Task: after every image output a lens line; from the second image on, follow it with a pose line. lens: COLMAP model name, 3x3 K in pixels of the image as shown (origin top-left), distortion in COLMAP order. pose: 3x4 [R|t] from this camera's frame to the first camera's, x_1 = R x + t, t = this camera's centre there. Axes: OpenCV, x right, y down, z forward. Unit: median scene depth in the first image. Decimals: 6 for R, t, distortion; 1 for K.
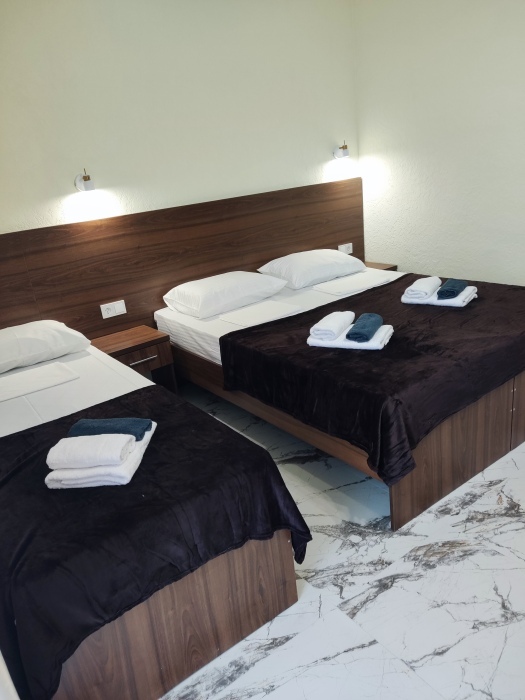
lens RADIAL K [[524.4, 0, 262.5], [0, 524.4, 350.0], [0, 0, 1]] dist [0.005209, -0.007855]
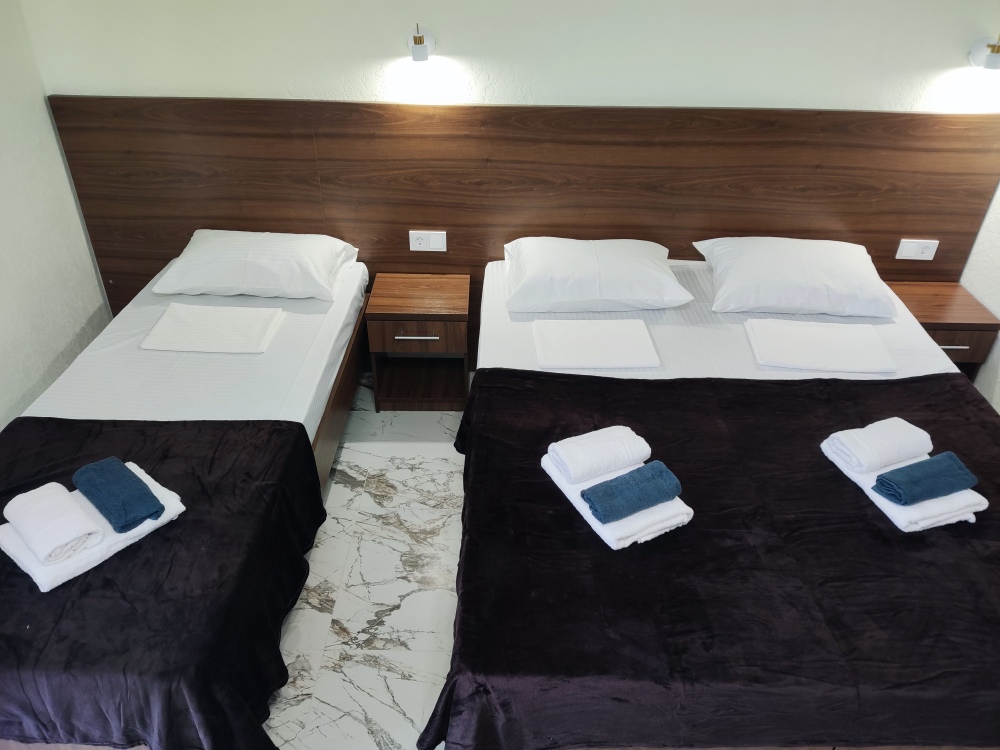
lens RADIAL K [[749.1, 0, 500.0], [0, 749.1, 375.0], [0, 0, 1]] dist [0.005209, -0.007855]
pose [[0.787649, 0.433873, -0.437450, 0.283695], [-0.301034, 0.890490, 0.341183, -0.281727], [0.537575, -0.137045, 0.832005, 0.231694]]
